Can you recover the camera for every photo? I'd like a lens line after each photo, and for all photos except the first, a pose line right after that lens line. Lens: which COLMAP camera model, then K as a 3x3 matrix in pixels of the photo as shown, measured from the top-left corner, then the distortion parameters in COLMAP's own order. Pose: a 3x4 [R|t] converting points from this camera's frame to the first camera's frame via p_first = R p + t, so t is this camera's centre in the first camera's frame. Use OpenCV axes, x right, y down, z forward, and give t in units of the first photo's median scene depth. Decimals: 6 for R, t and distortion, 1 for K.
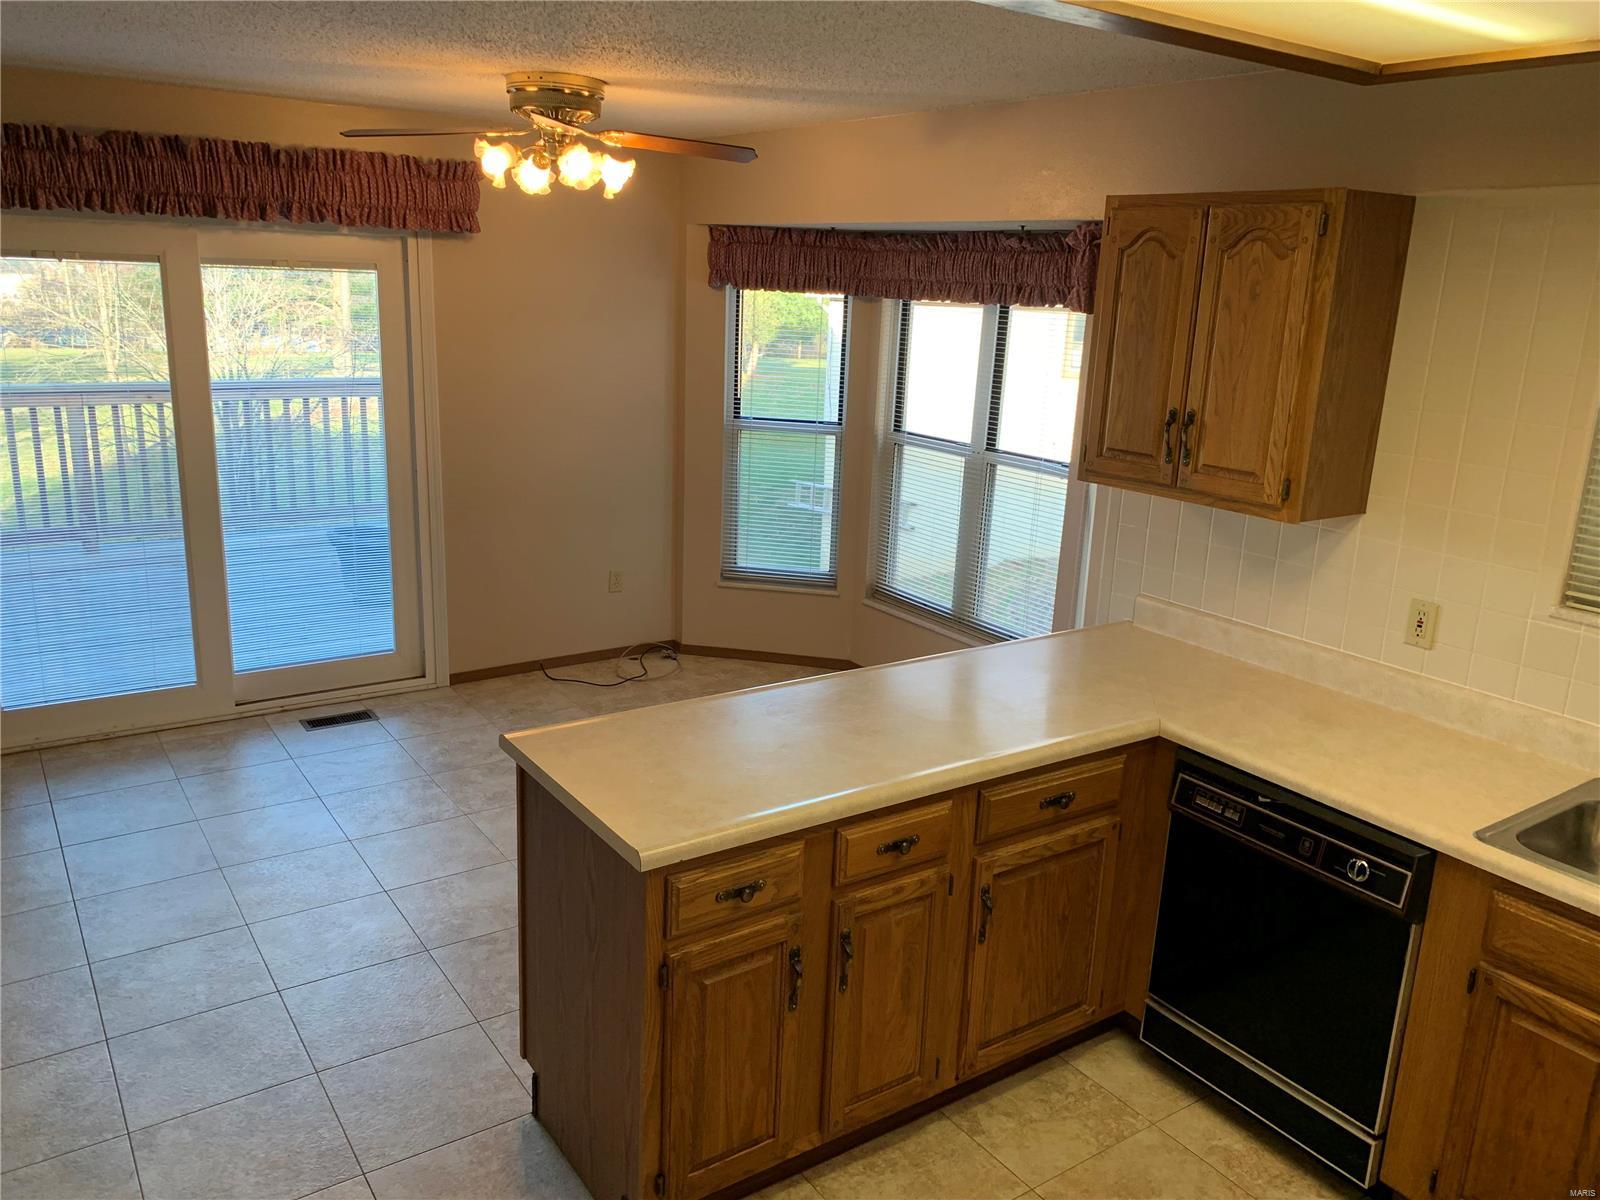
lens RADIAL K [[1237.2, 0, 806.3], [0, 1237.2, 586.0], [0, 0, 1]] dist [0.050013, -0.055583]
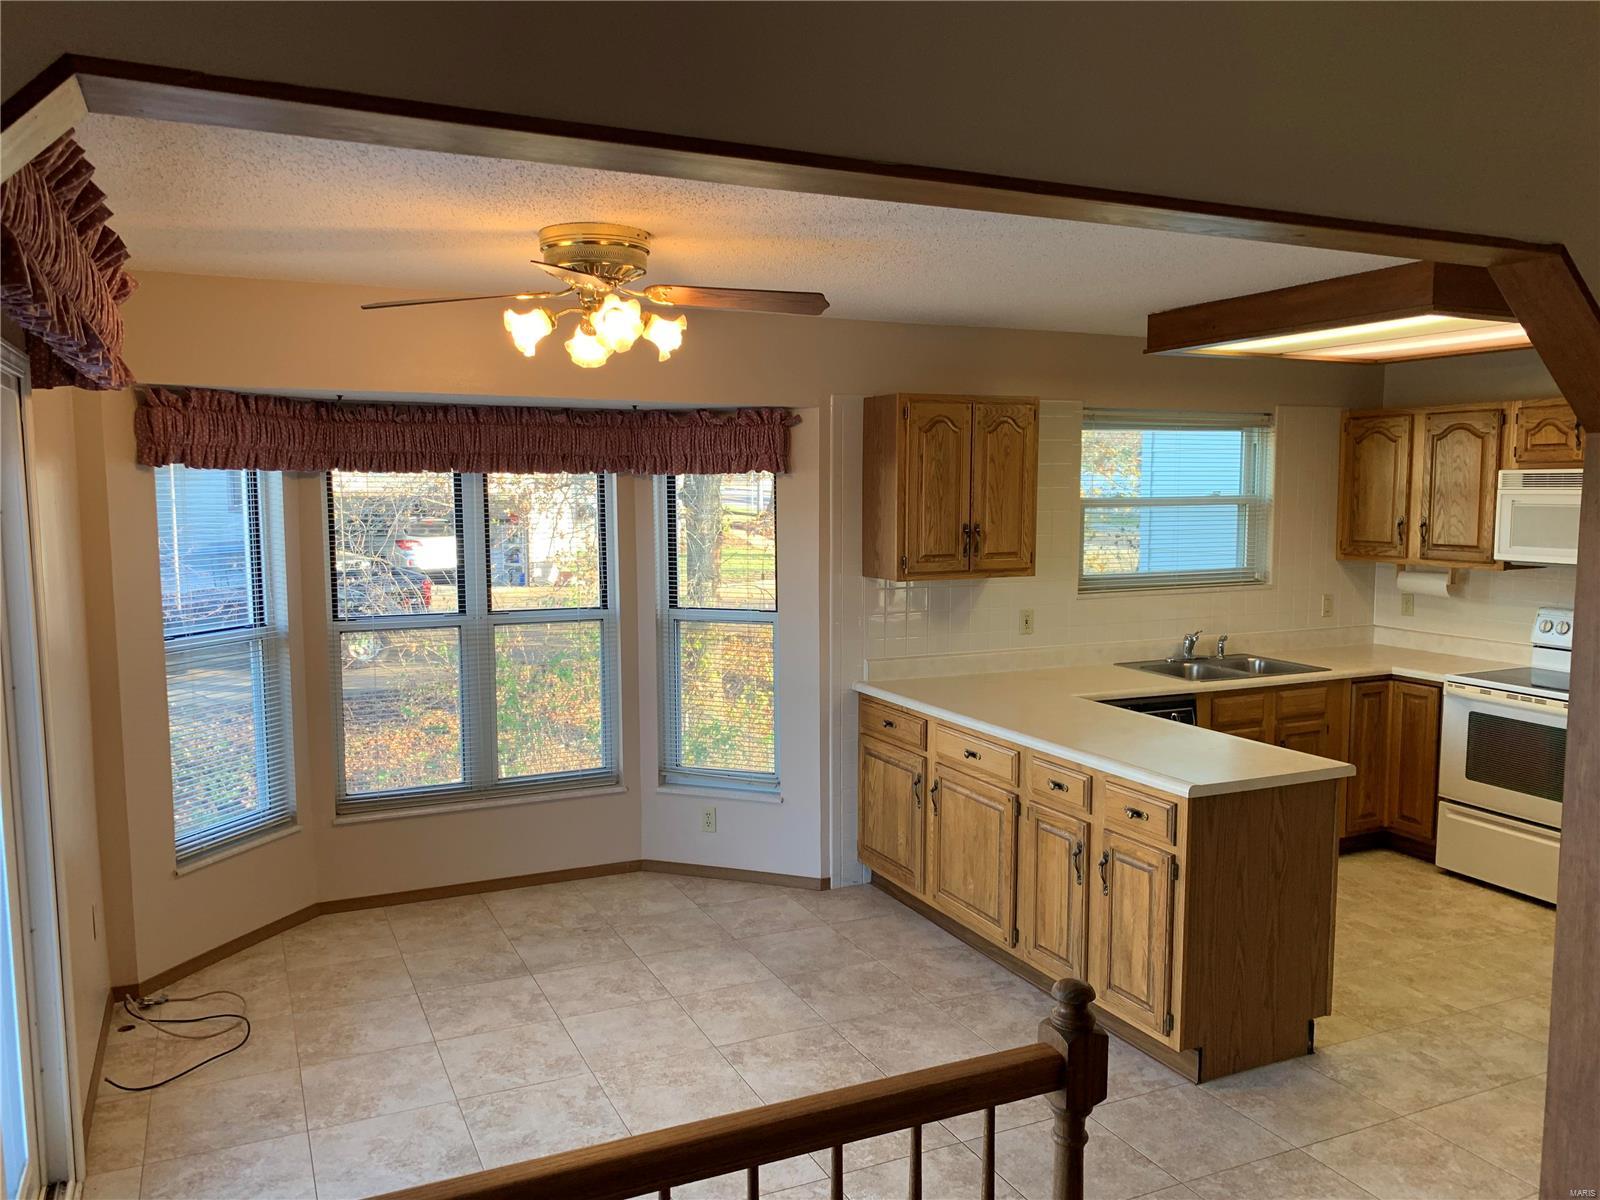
lens RADIAL K [[1237.2, 0, 800.9], [0, 1237.2, 608.1], [0, 0, 1]] dist [0.050013, -0.055583]
pose [[0.157224, -0.150553, 0.976020, -1.306362], [0.251345, 0.961867, 0.107882, -0.258600], [-0.955043, 0.228356, 0.189069, 0.899096]]
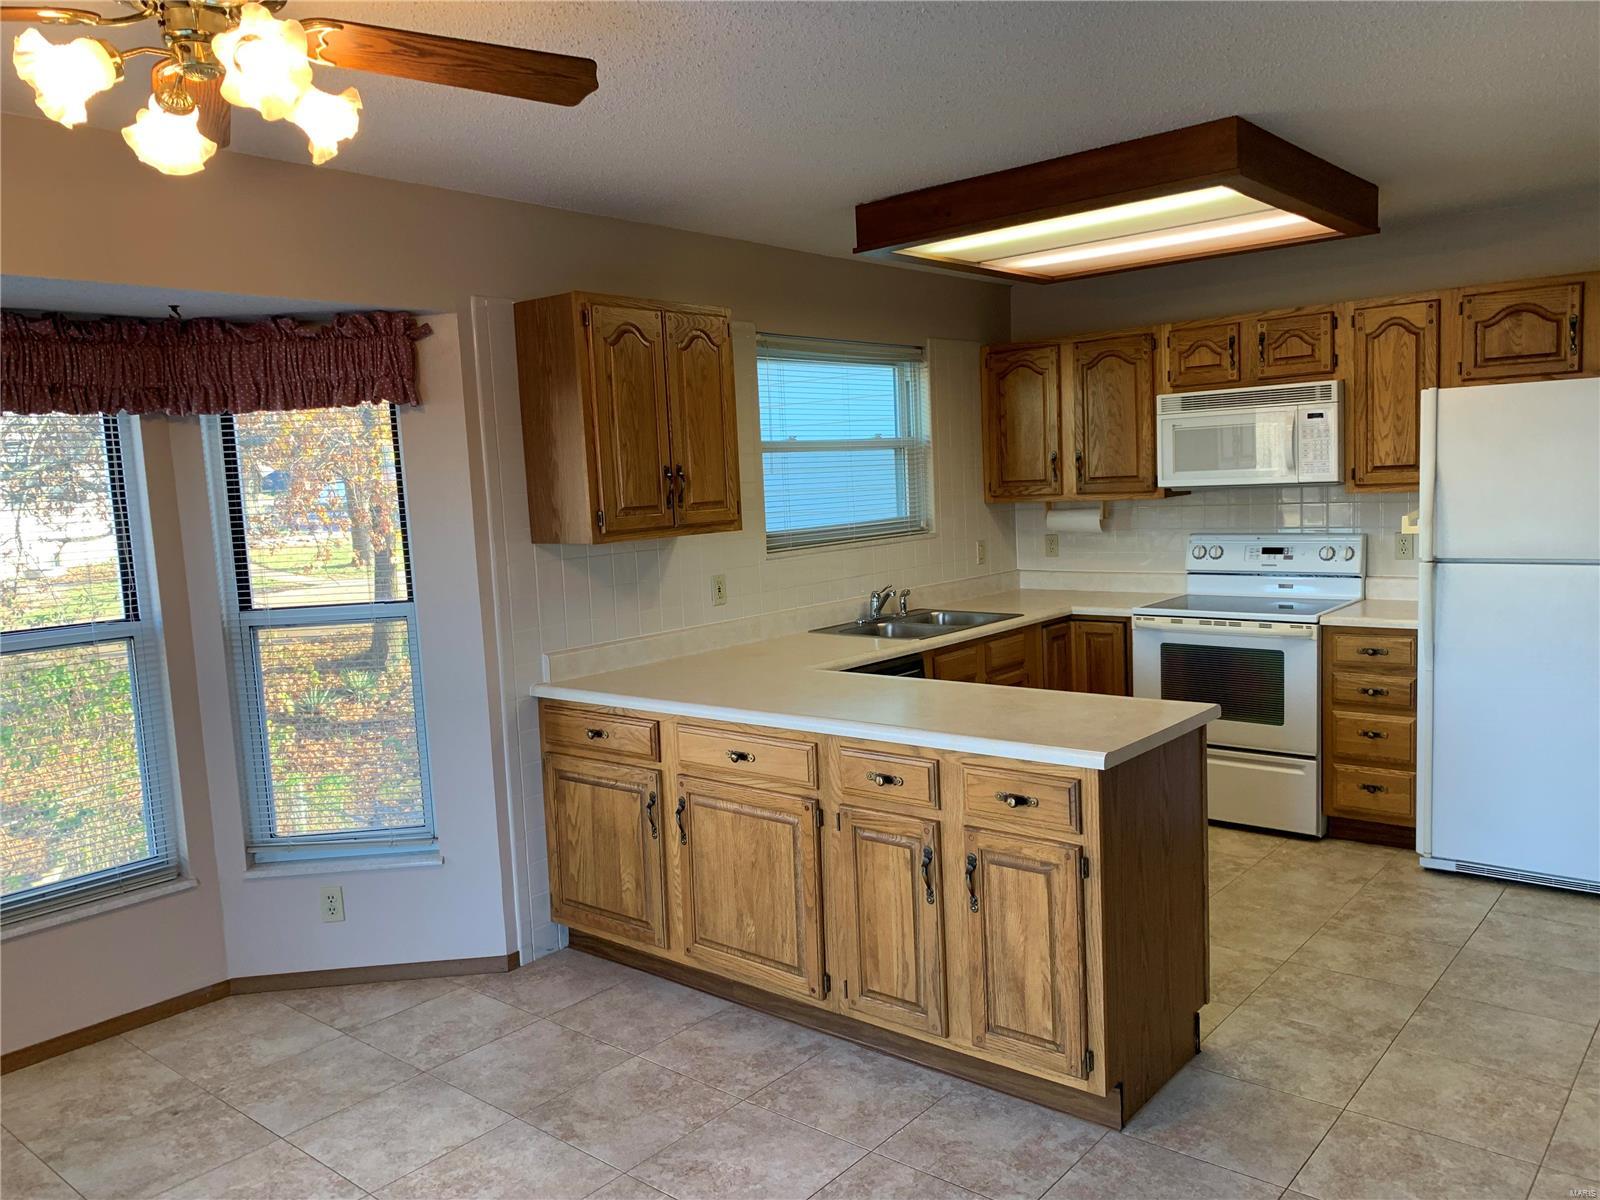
lens RADIAL K [[1237.2, 0, 808.2], [0, 1237.2, 601.7], [0, 0, 1]] dist [0.050013, -0.055583]
pose [[-0.270813, -0.138632, 0.952597, -0.944280], [0.269611, 0.939047, 0.213308, -0.236051], [-0.924105, 0.314597, -0.216930, 1.152213]]
